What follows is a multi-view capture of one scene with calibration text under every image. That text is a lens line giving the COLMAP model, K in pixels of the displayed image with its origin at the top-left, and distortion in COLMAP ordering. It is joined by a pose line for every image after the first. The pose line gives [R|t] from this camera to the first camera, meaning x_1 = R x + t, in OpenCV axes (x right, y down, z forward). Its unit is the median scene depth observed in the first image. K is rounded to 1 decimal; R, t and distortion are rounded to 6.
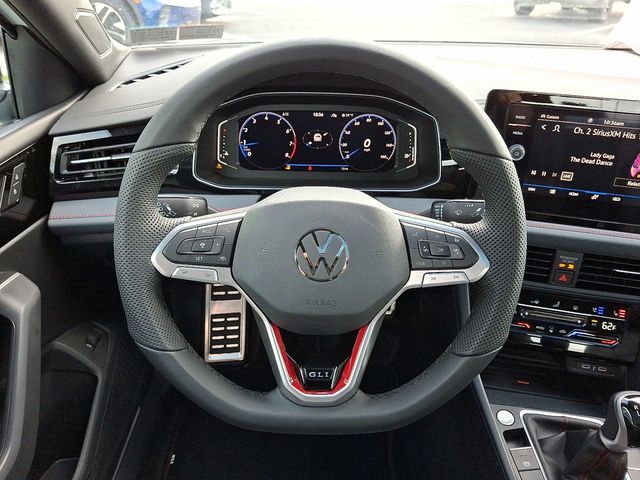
lens RADIAL K [[475.6, 0, 305.8], [0, 475.6, 224.0], [0, 0, 1]] dist [0.166882, -0.216083]
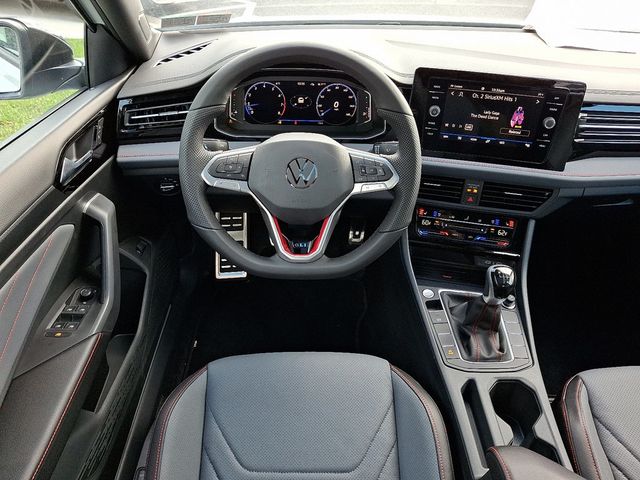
lens RADIAL K [[475.6, 0, 305.8], [0, 475.6, 224.0], [0, 0, 1]] dist [0.166882, -0.216083]
pose [[0.999763, -0.005824, 0.020984, 0.008473], [0.004094, 0.996659, 0.081570, 0.073280], [-0.021389, -0.081465, 0.996447, -0.483097]]
